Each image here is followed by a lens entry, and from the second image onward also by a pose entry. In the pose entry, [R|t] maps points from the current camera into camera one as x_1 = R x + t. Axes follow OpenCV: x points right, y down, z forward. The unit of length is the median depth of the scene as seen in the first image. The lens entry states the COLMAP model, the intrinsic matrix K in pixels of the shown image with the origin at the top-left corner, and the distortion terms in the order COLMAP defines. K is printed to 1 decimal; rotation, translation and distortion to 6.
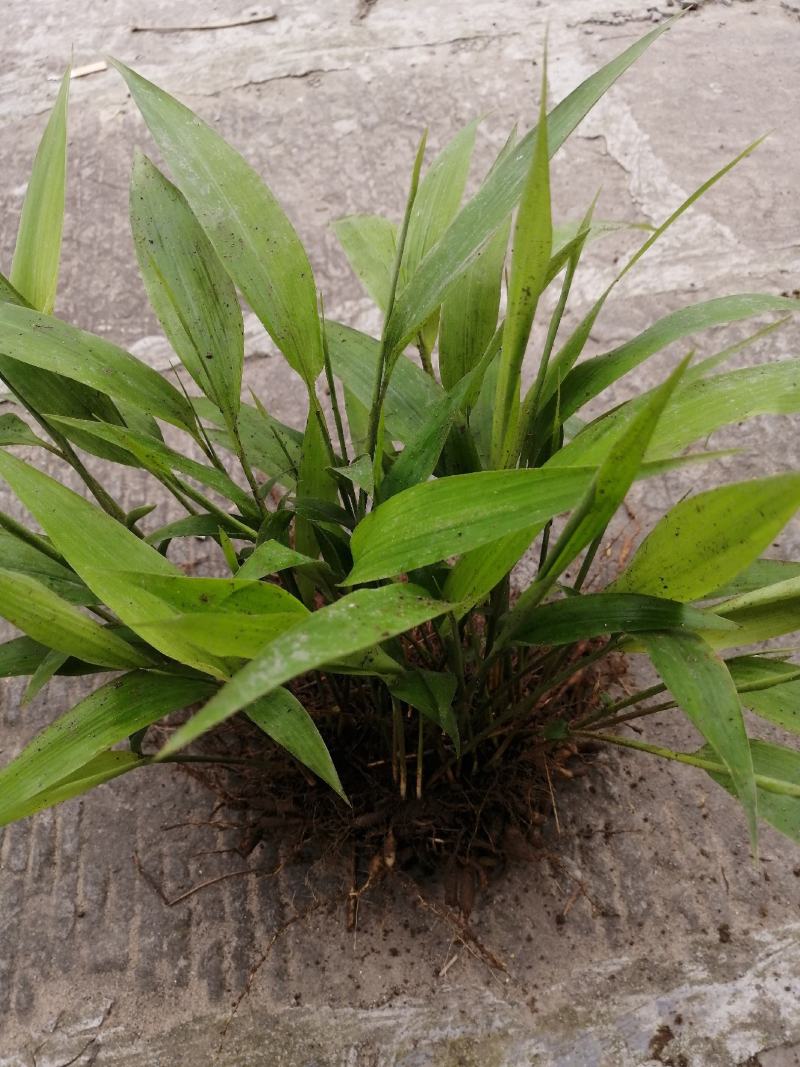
lens RADIAL K [[857.6, 0, 400.0], [0, 857.6, 533.5], [0, 0, 1]] dist [-0.027664, 0.040004]
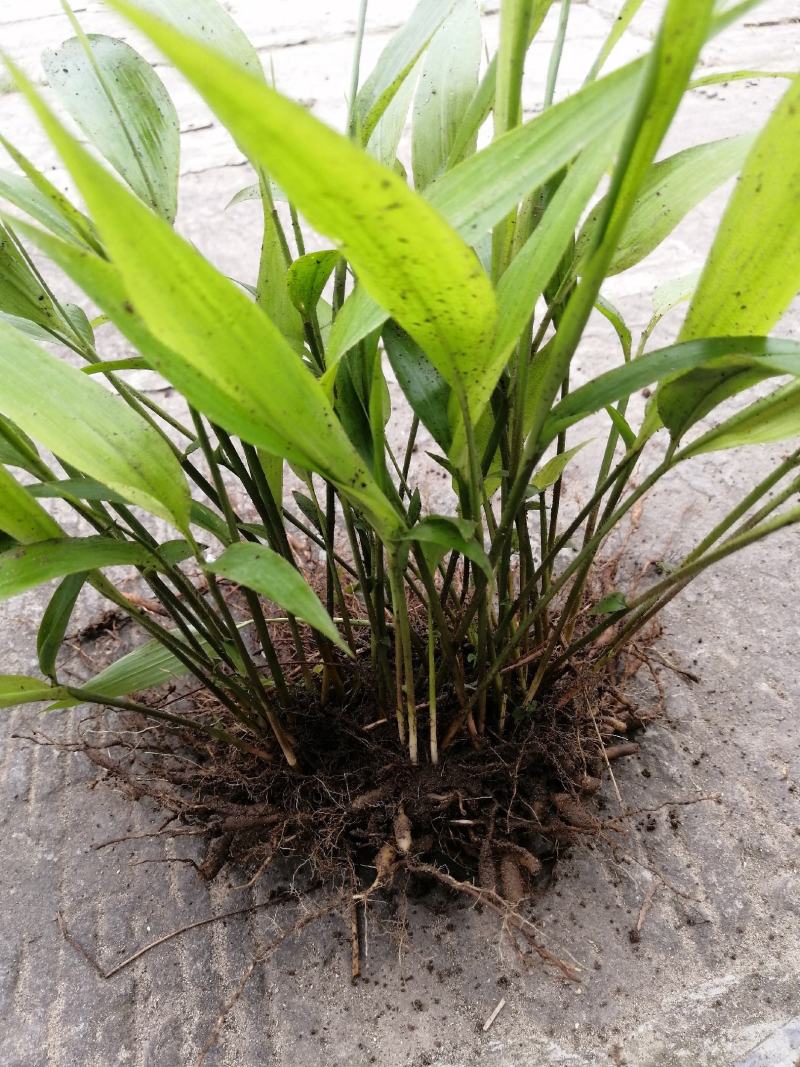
lens RADIAL K [[857.6, 0, 400.0], [0, 857.6, 533.5], [0, 0, 1]] dist [-0.027664, 0.040004]
pose [[0.995637, -0.073058, 0.058043, -0.034356], [0.083898, 0.973178, -0.214210, 0.248182], [-0.040836, 0.218145, 0.975062, 0.197507]]
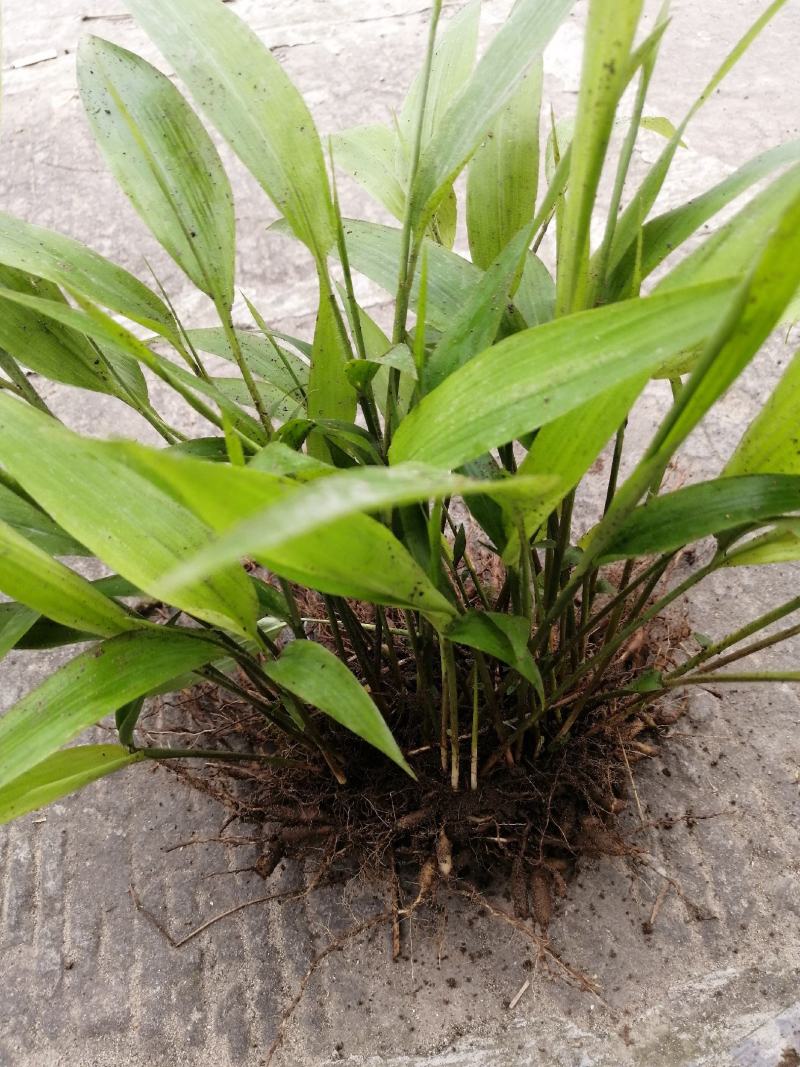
lens RADIAL K [[853.0, 0, 396.7], [0, 853.0, 534.7], [0, 0, 1]] dist [-0.007527, 0.014664]
pose [[0.997715, -0.064053, 0.021489, -0.049268], [0.064866, 0.997111, -0.039519, 0.084350], [-0.018895, 0.040823, 0.998988, 0.154733]]
